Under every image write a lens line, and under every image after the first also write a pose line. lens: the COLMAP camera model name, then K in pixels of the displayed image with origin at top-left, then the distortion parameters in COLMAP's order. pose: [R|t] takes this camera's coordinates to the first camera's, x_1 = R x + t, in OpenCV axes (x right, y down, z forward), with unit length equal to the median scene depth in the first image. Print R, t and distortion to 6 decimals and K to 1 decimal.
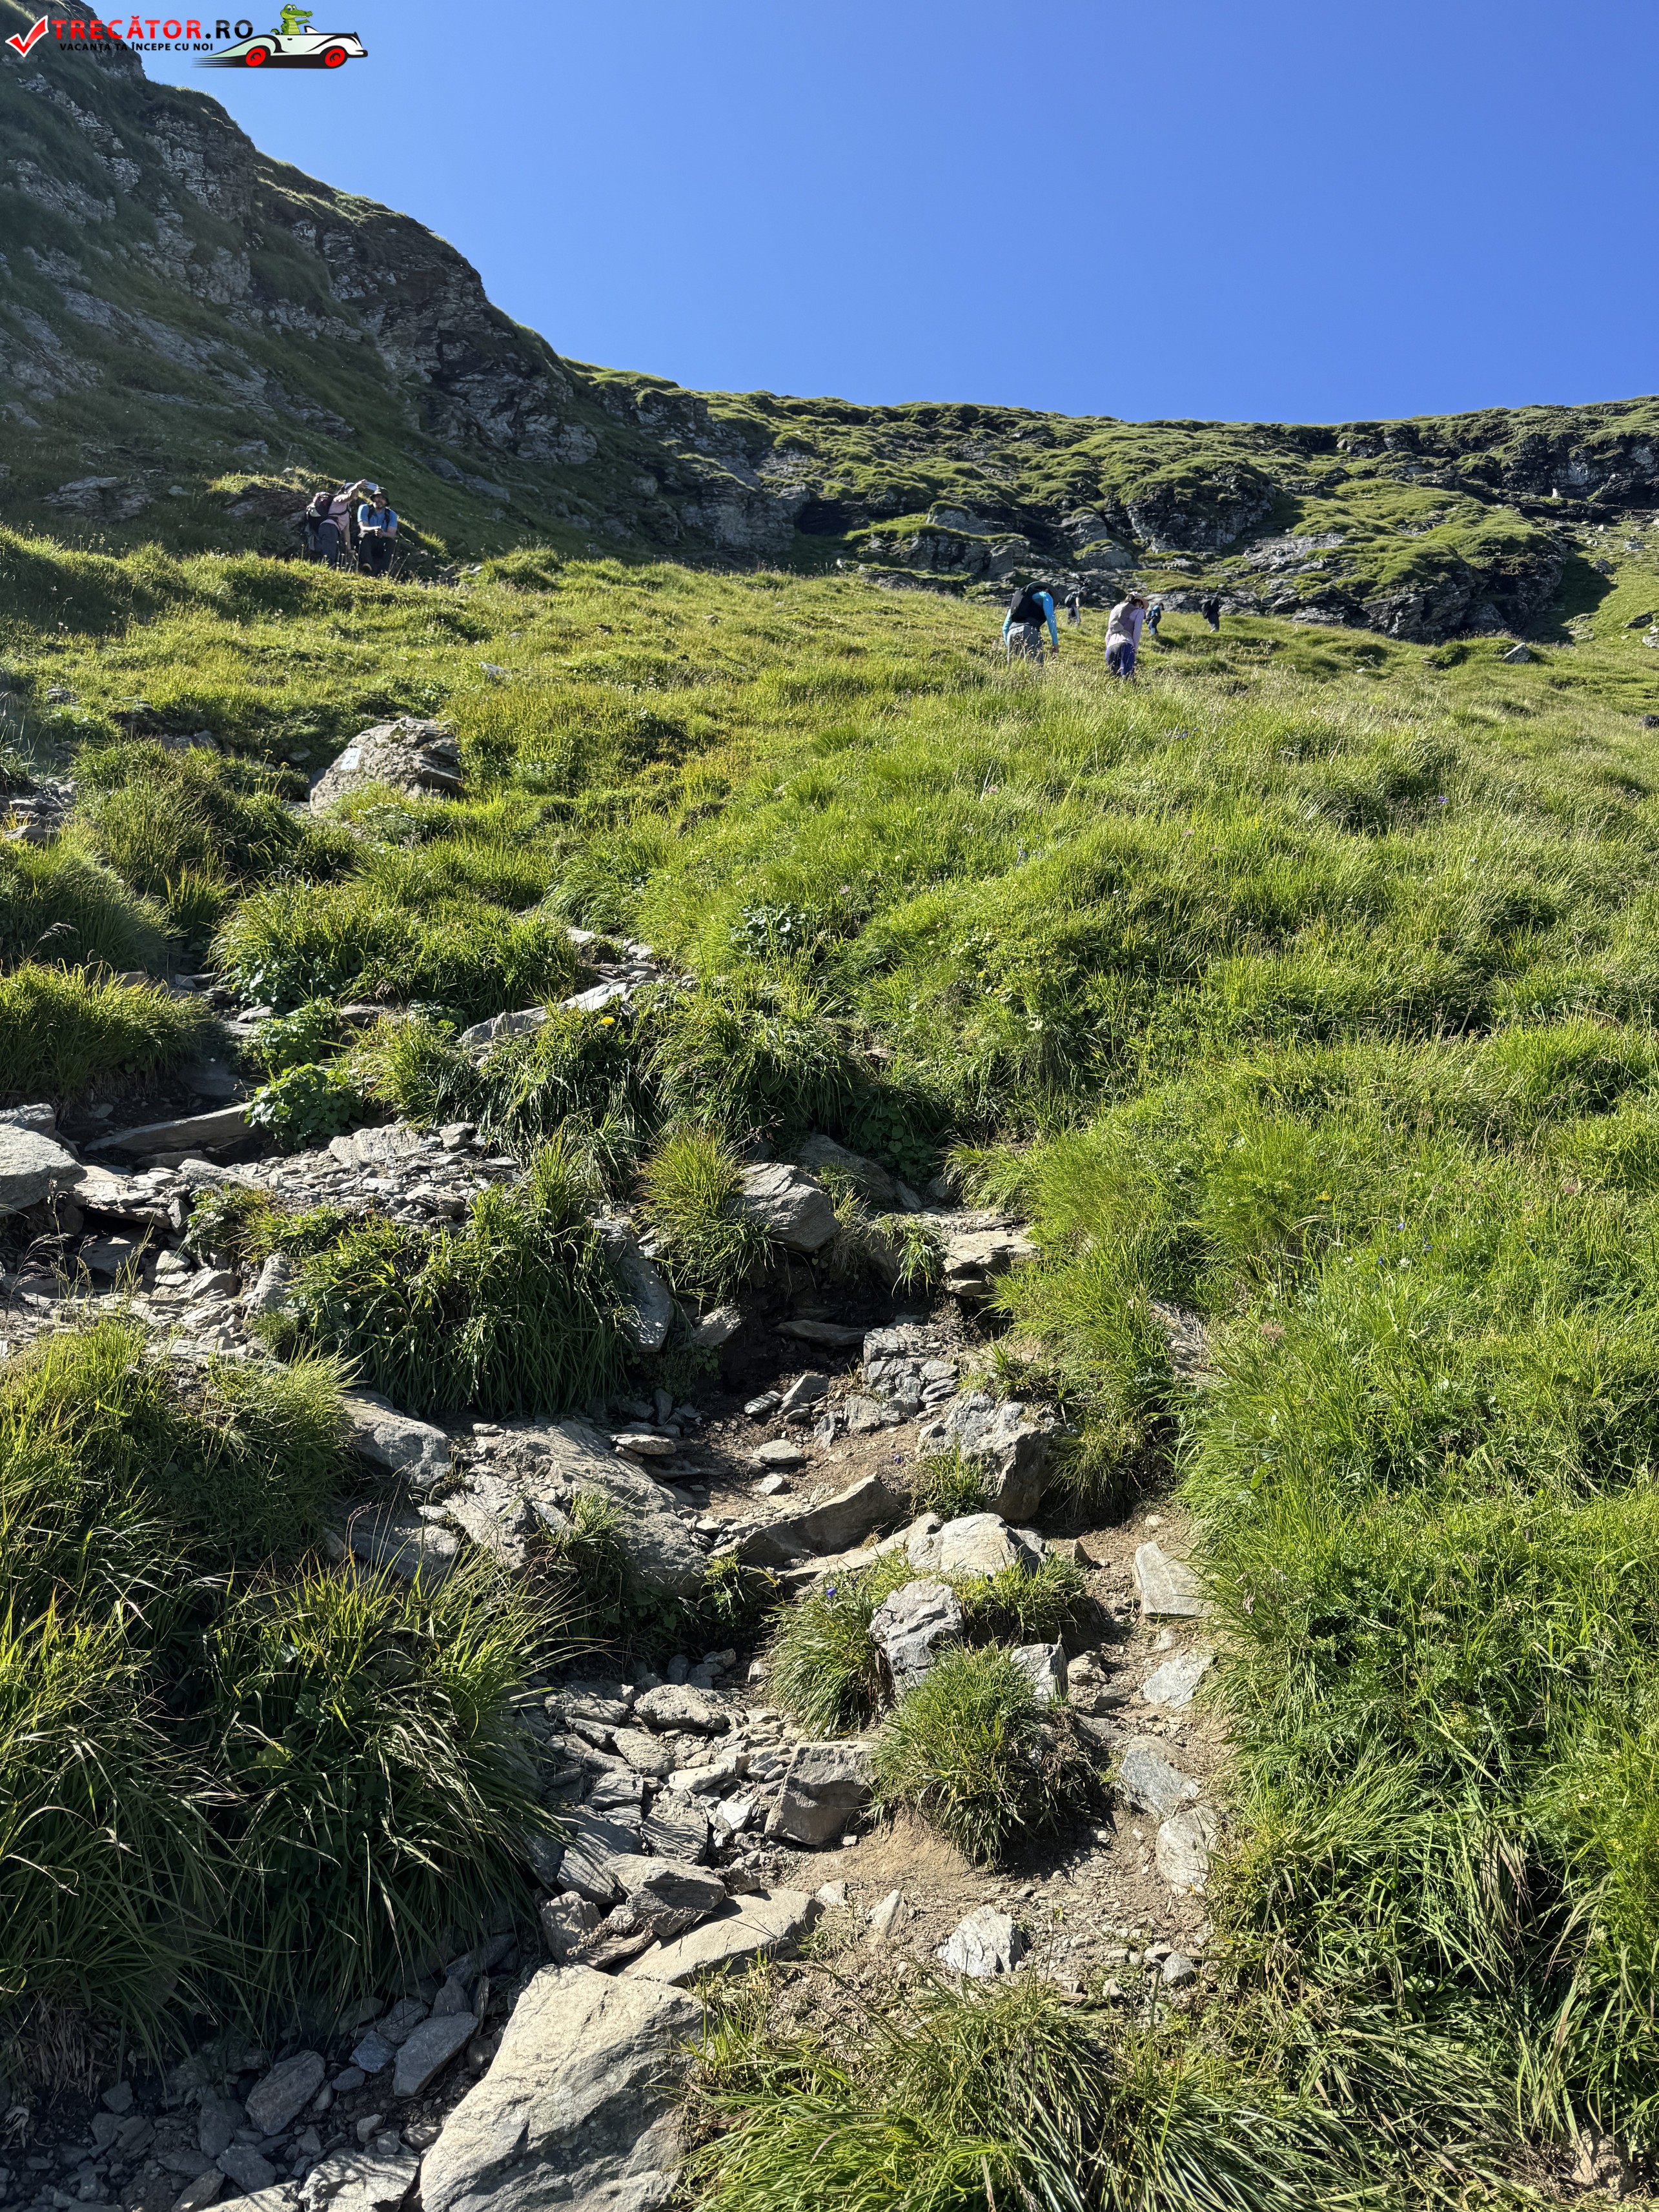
lens RADIAL K [[1539.6, 0, 829.5], [0, 1539.6, 1106.0], [0, 0, 1]] dist [0.008274, -0.032011]
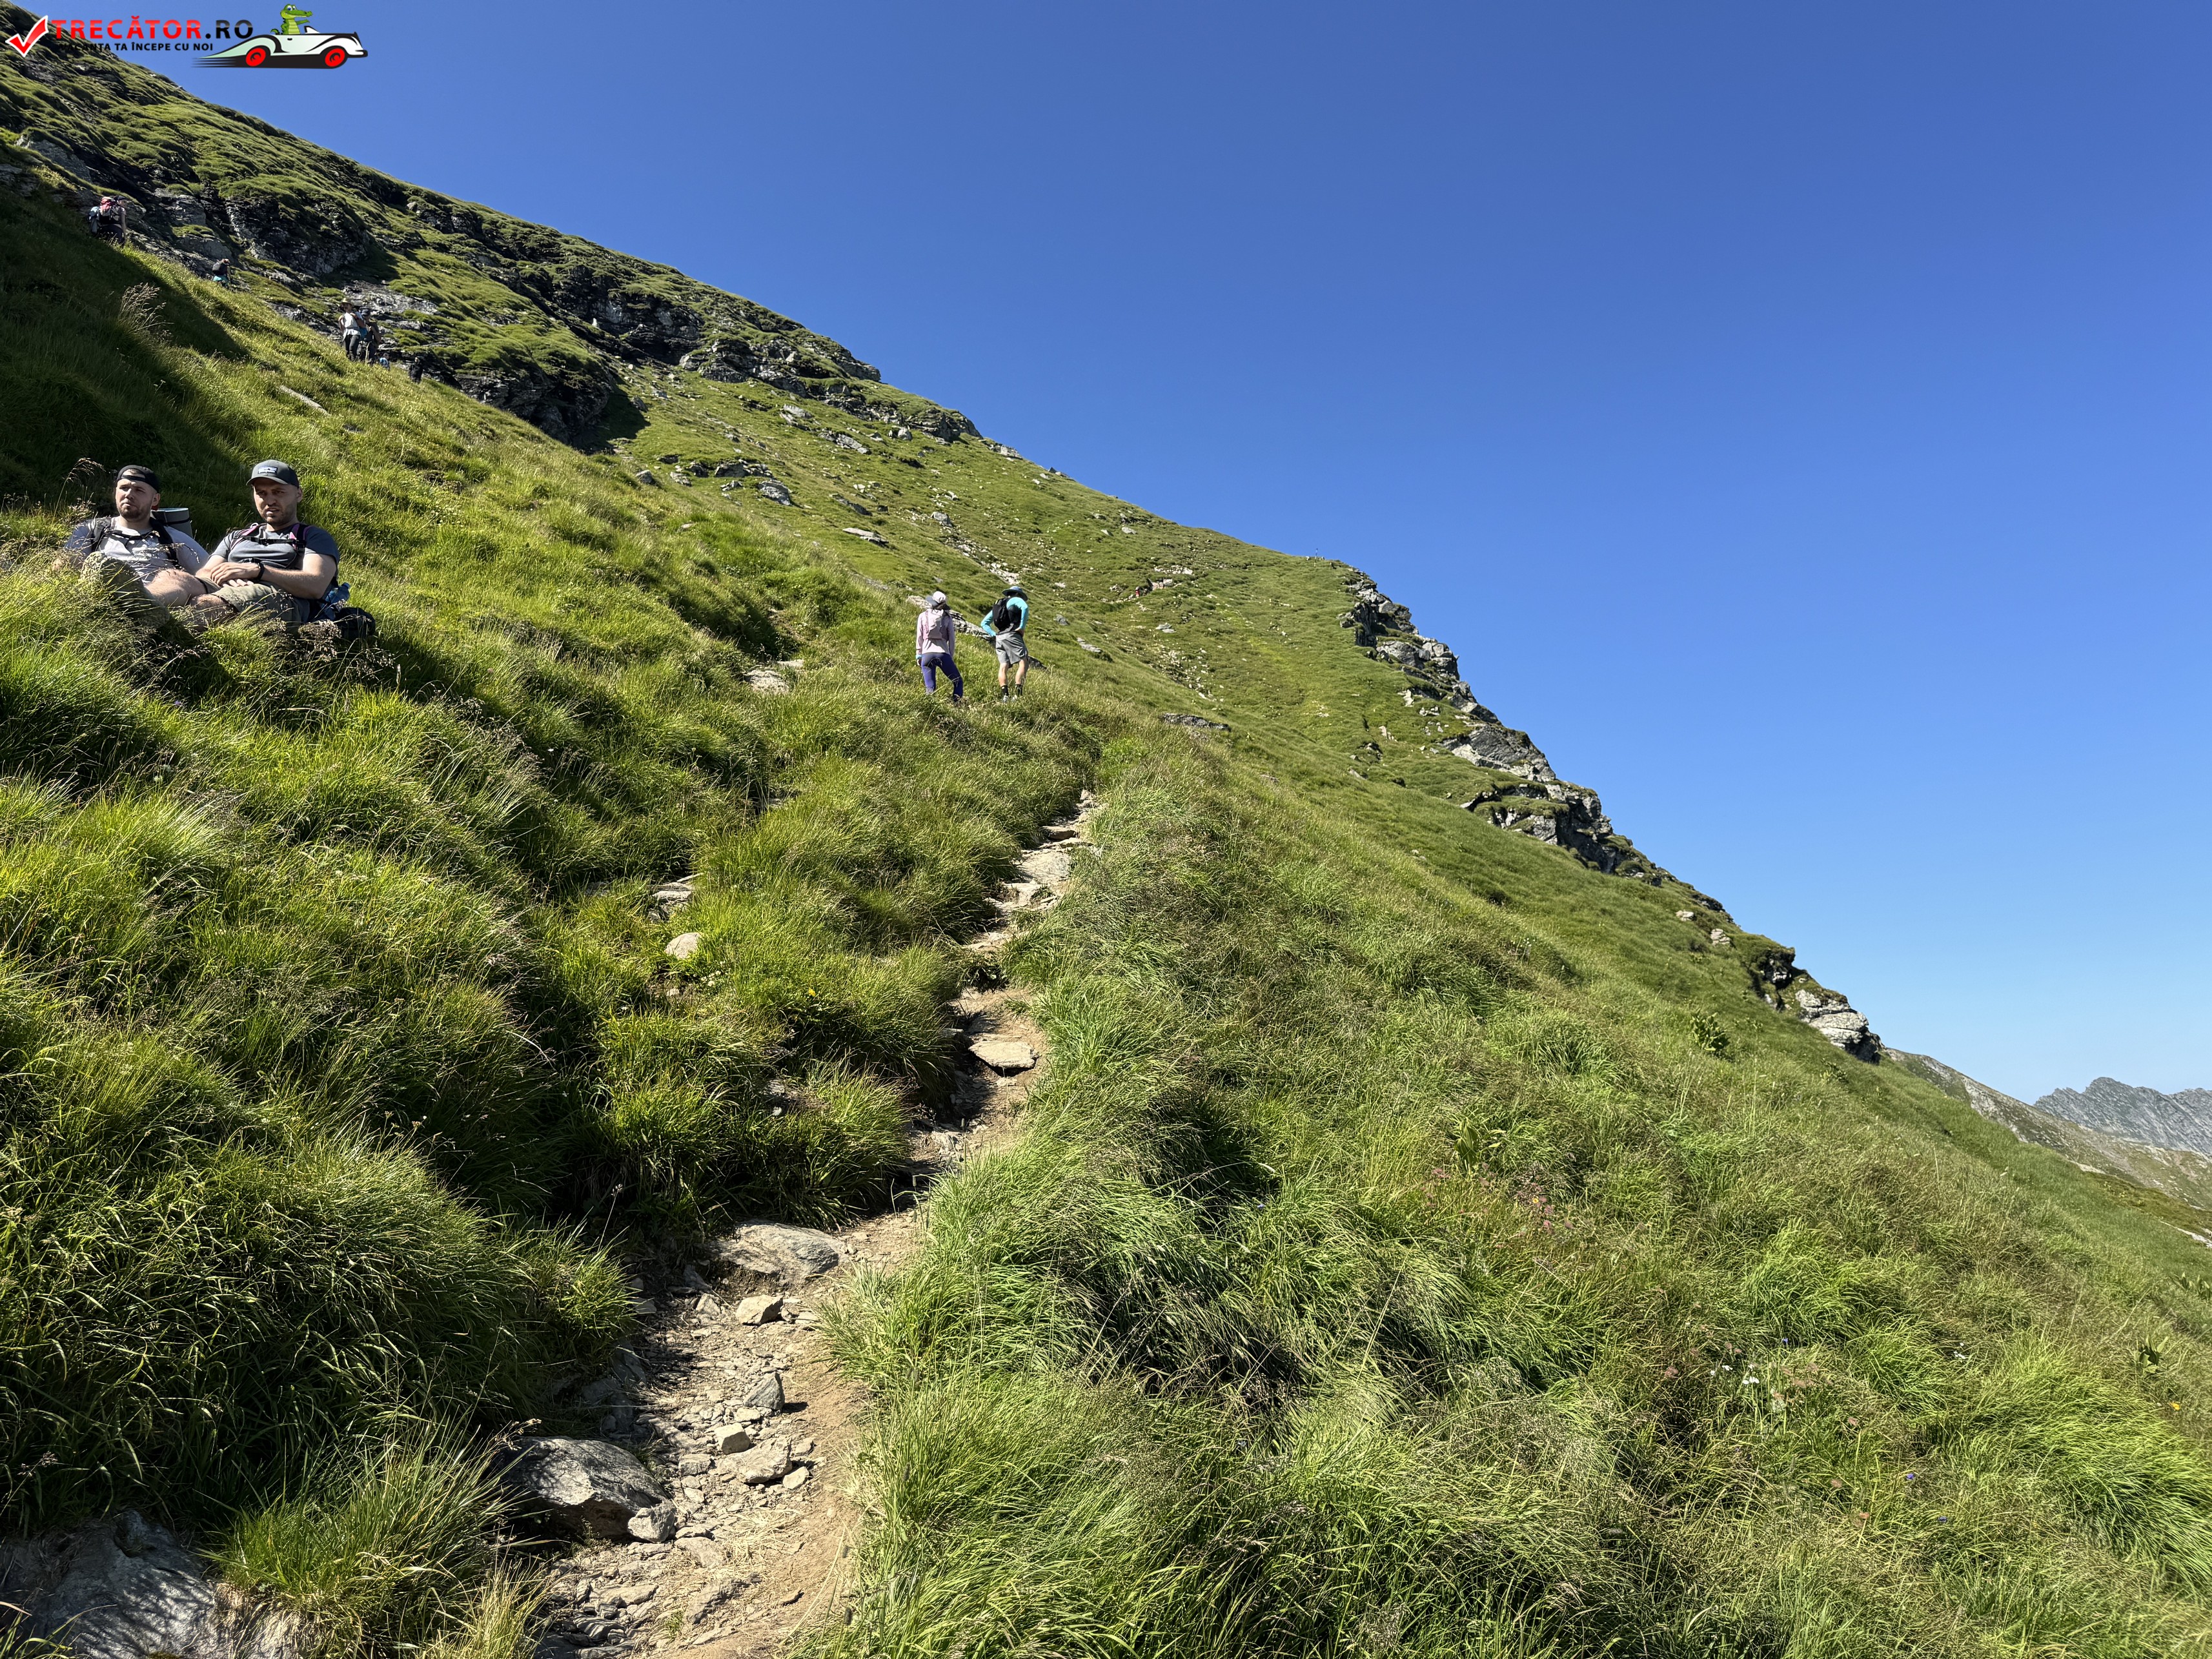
lens RADIAL K [[1539.6, 0, 1106.0], [0, 1539.6, 829.5], [0, 0, 1]] dist [0.008274, -0.032011]
pose [[0.670569, 0.108938, 0.733805, -0.113093], [-0.090868, 0.993772, -0.064495, 0.036149], [-0.736261, -0.023431, 0.676292, -0.122903]]
